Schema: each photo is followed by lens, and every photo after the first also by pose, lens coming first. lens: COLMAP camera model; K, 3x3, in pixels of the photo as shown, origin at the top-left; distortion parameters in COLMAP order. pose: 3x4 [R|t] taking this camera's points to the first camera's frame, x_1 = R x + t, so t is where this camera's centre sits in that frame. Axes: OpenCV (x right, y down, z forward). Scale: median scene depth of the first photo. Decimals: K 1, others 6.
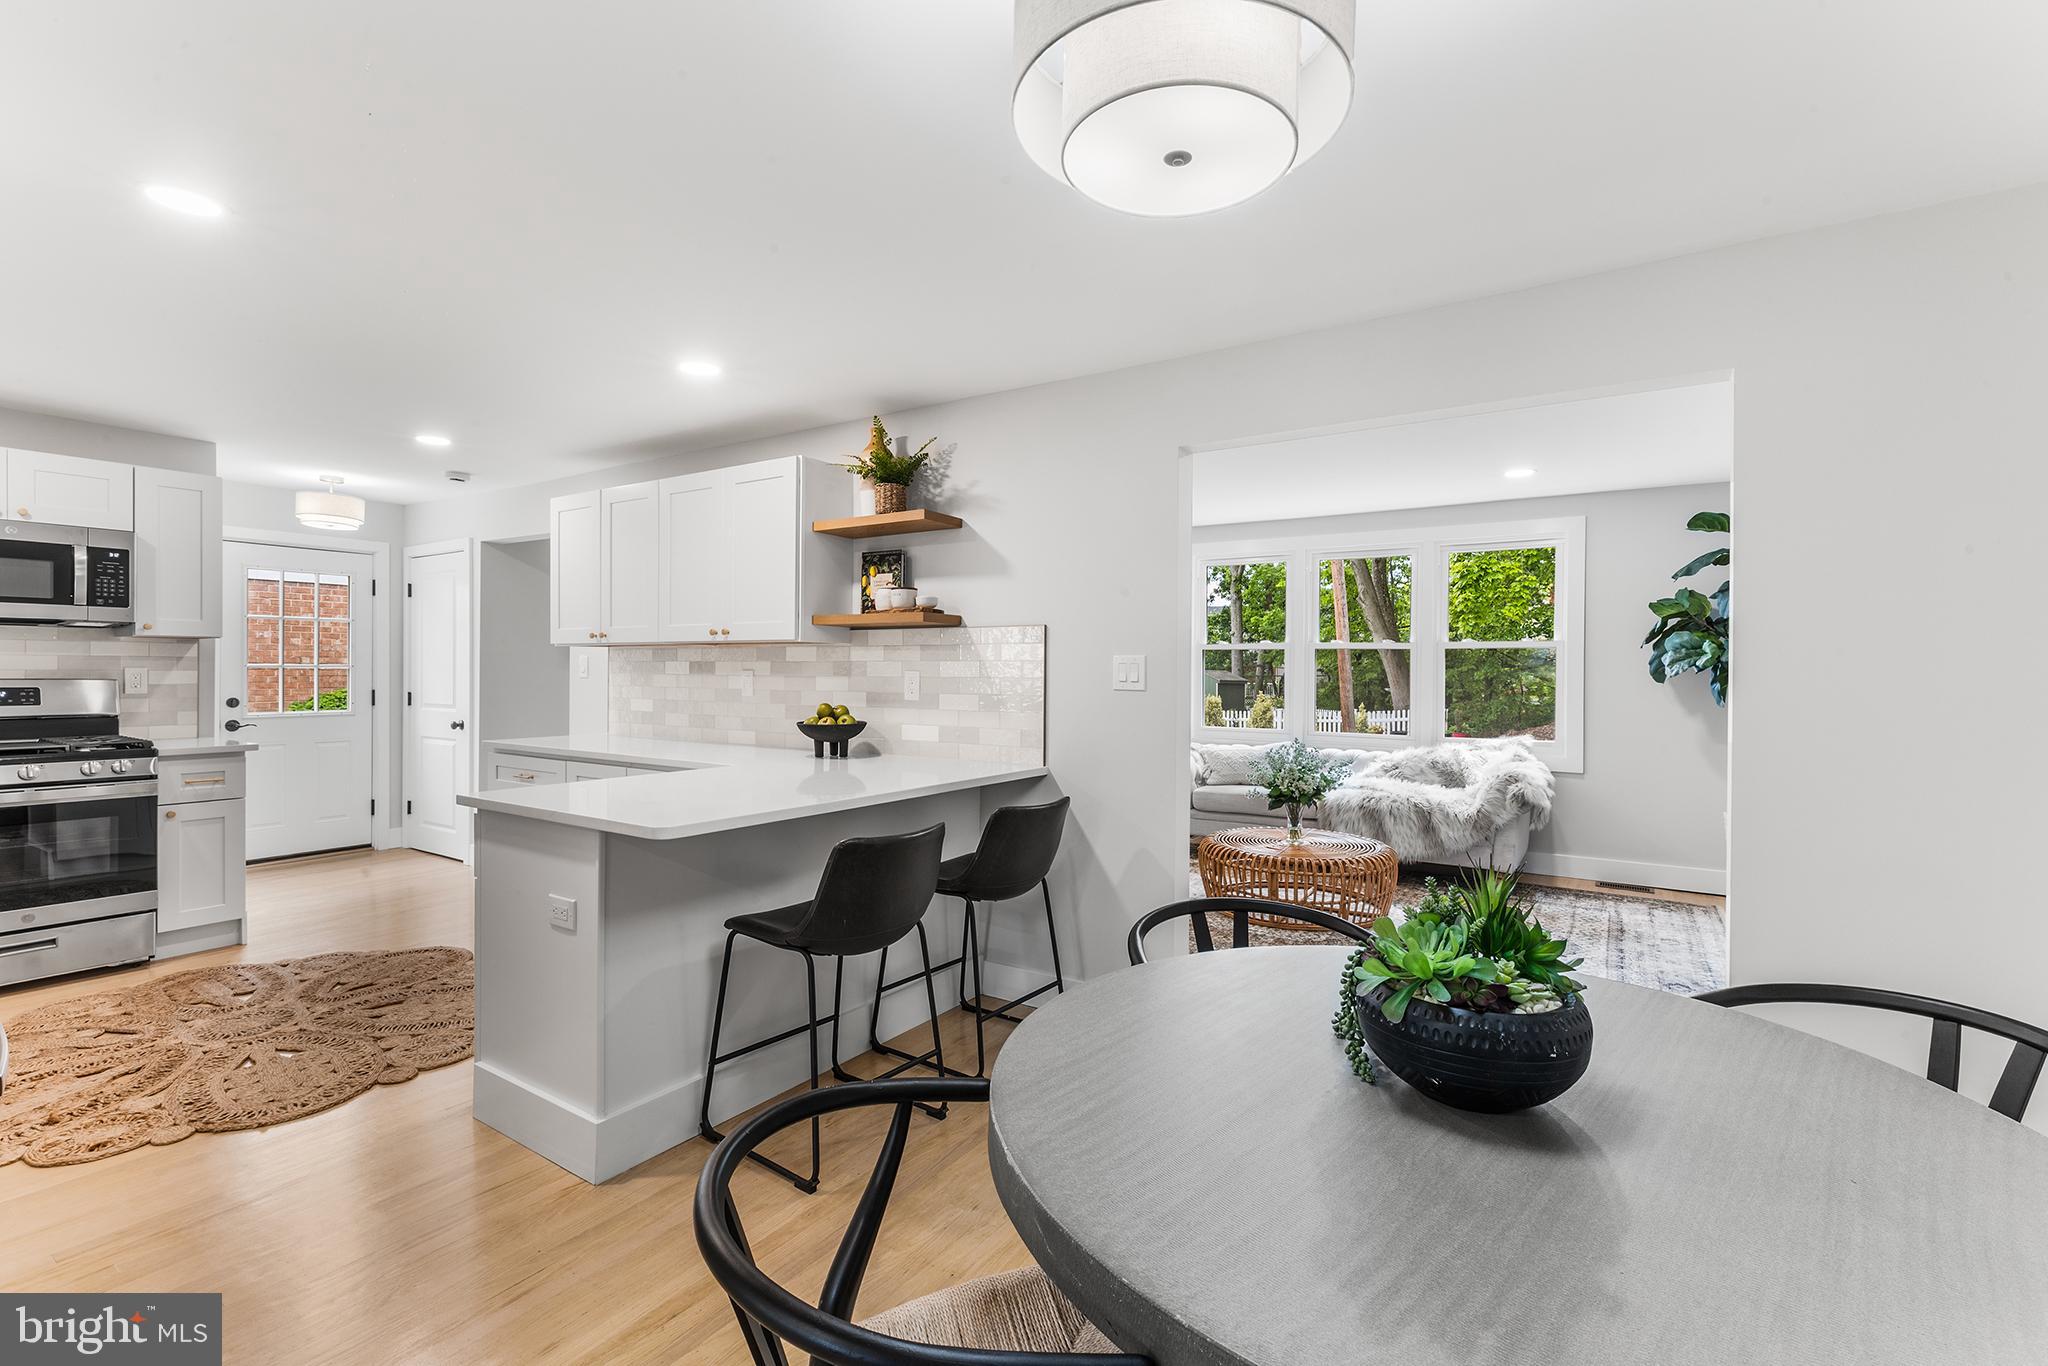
lens RADIAL K [[925.9, 0, 1027.3], [0, 925.9, 675.6], [0, 0, 1]] dist [0.000251, 0.000014]
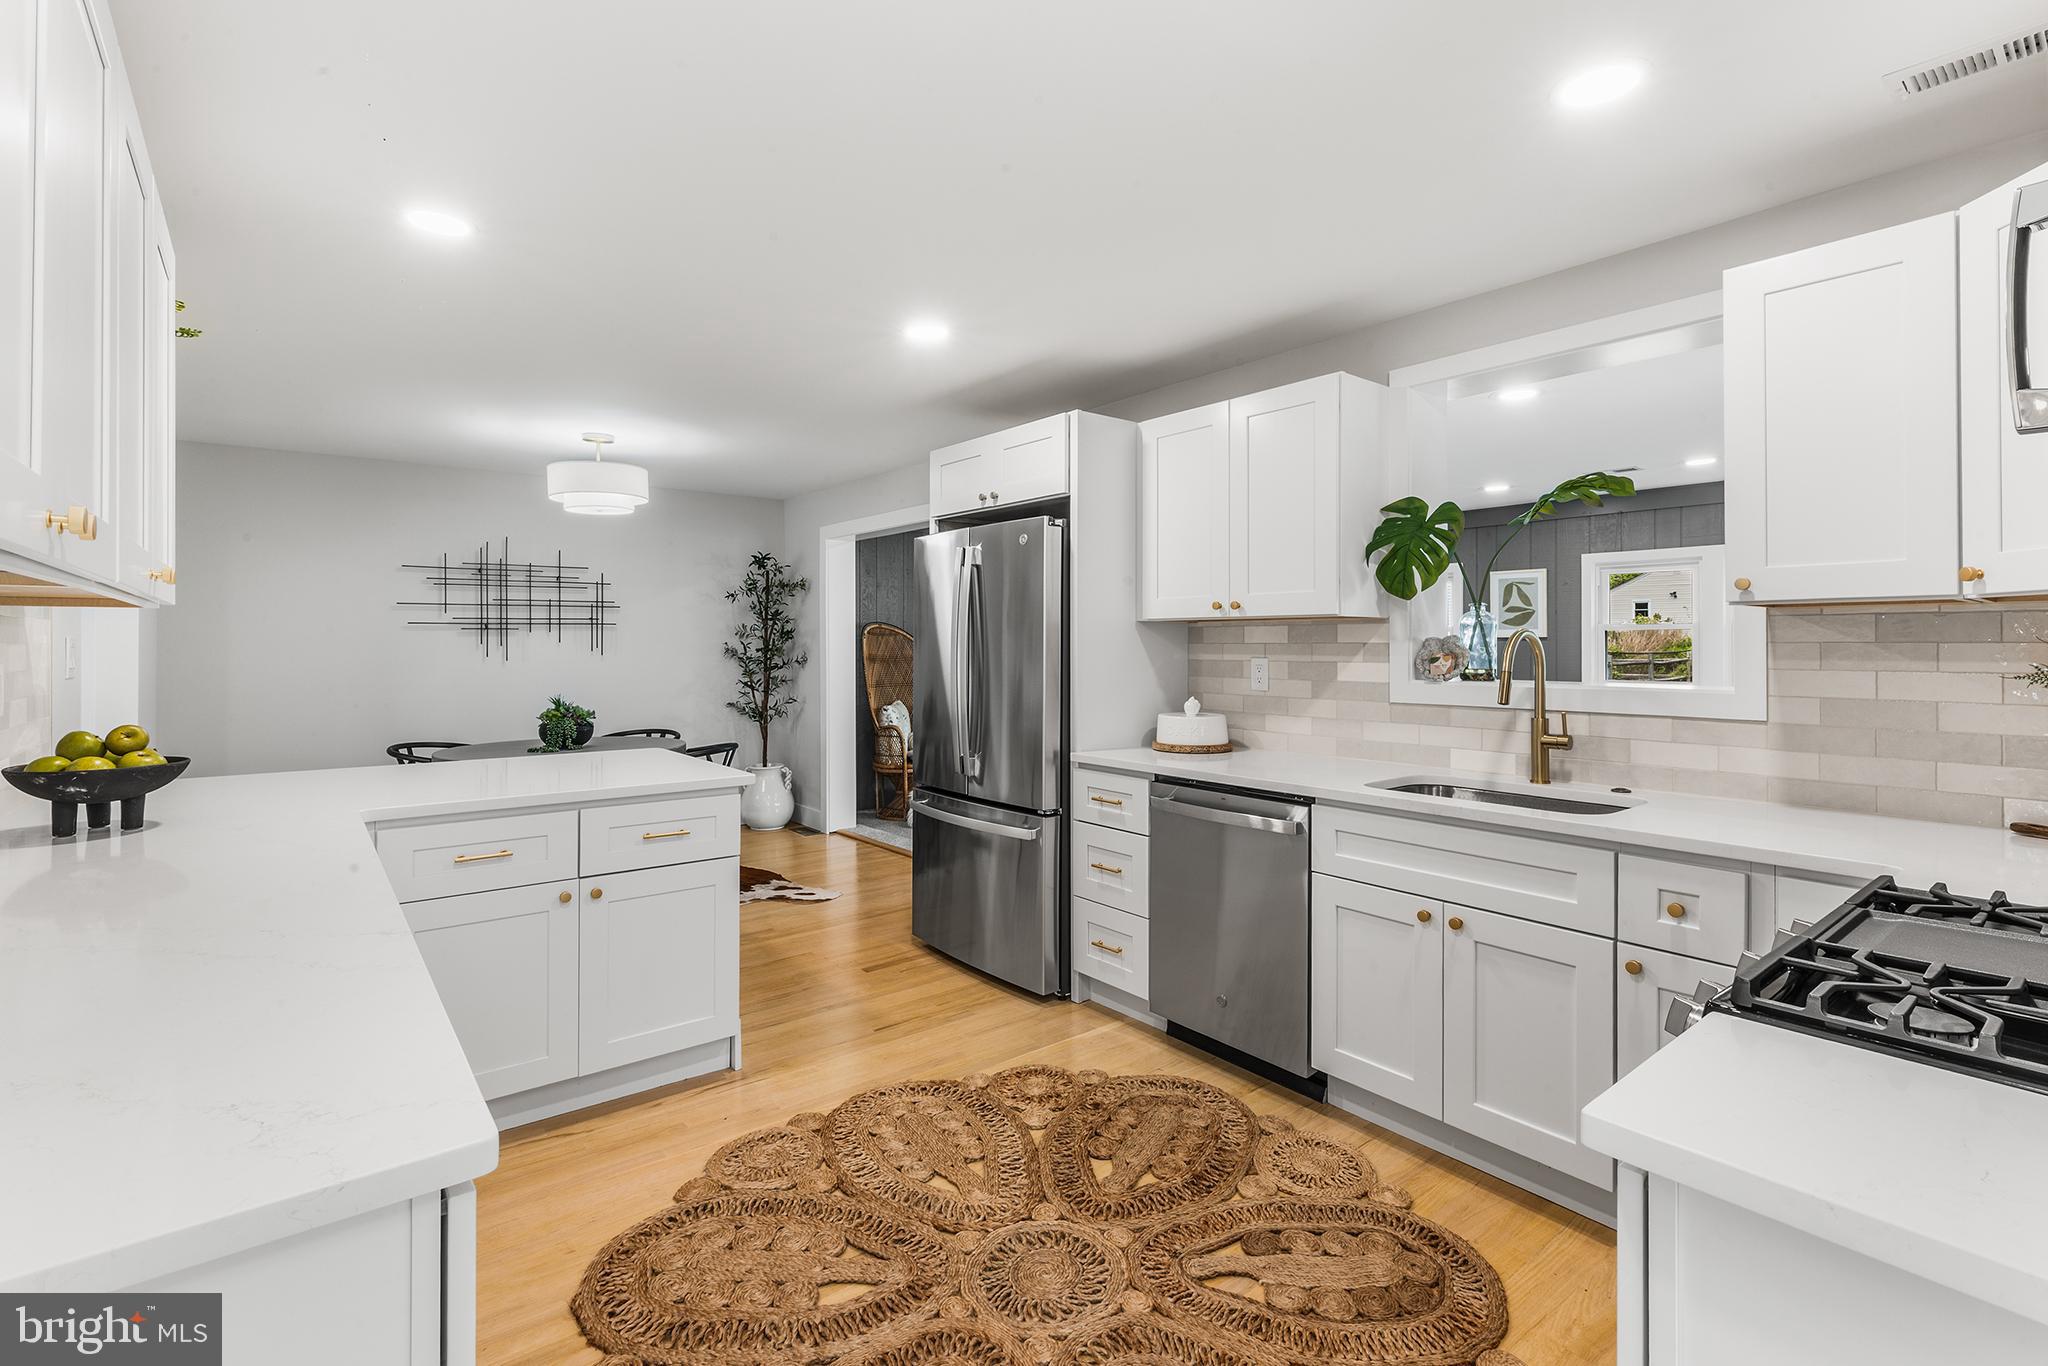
lens RADIAL K [[926.8, 0, 1029.1], [0, 926.8, 644.3], [0, 0, 1]] dist [0.000190, -0.000104]
pose [[-0.952143, -0.005390, 0.305605, -0.731815], [-0.003153, 0.999964, 0.007815, -0.018894], [-0.305636, 0.006478, -0.952126, 1.130091]]
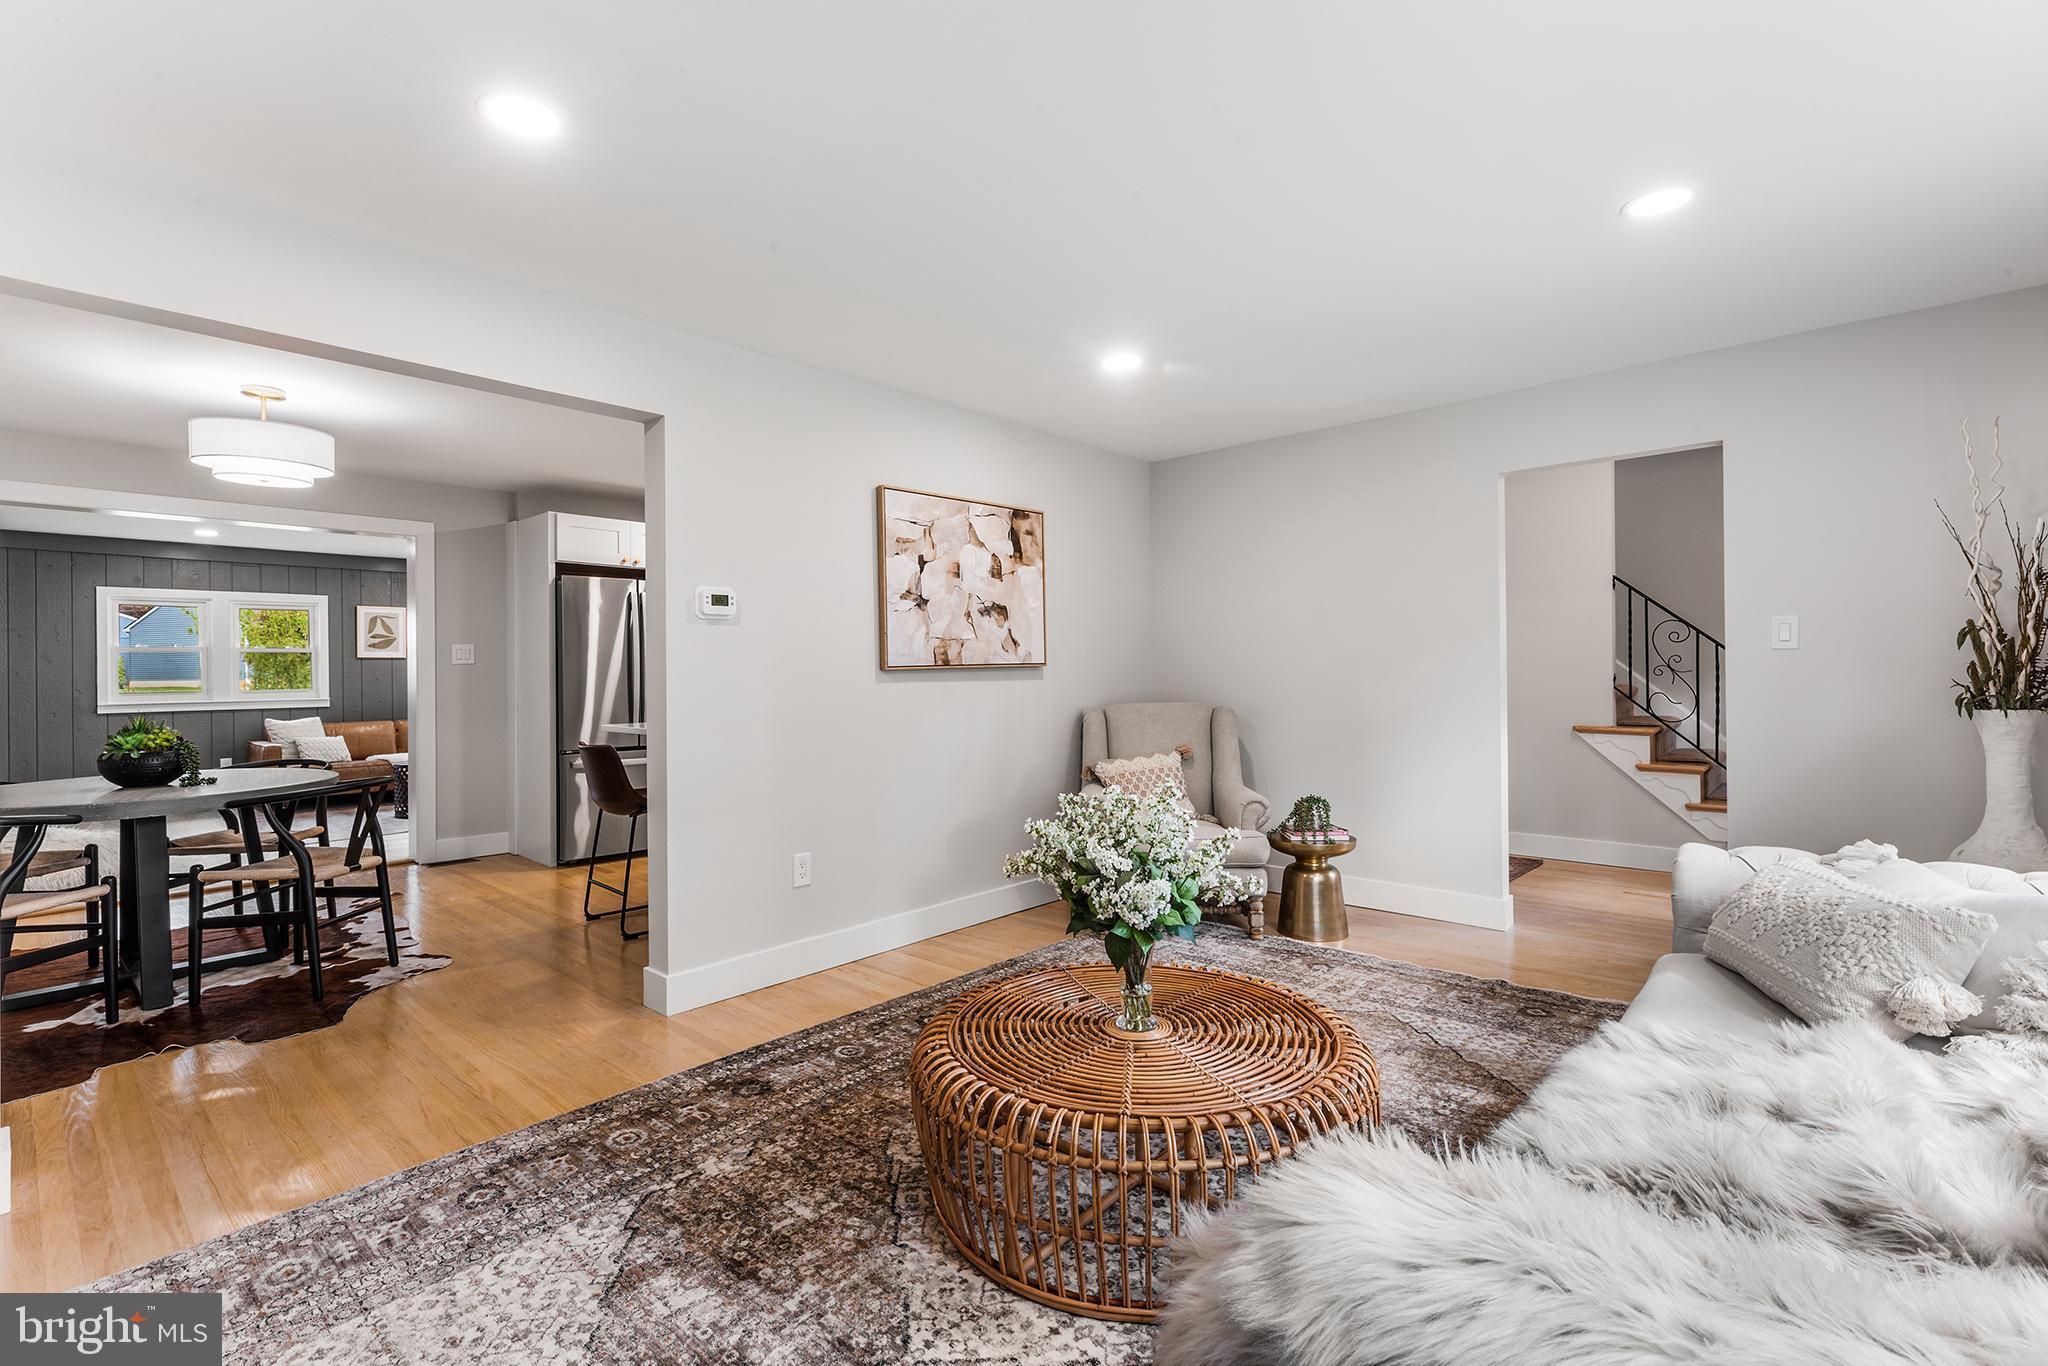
lens RADIAL K [[925.0, 0, 1016.7], [0, 925.0, 667.7], [0, 0, 1]] dist [0.003950, 0.000333]
pose [[-0.159138, -0.010066, -0.987205, 0.784289], [0.000693, 0.999947, -0.010308, 0.023643], [0.987256, -0.002325, -0.159122, 1.114363]]
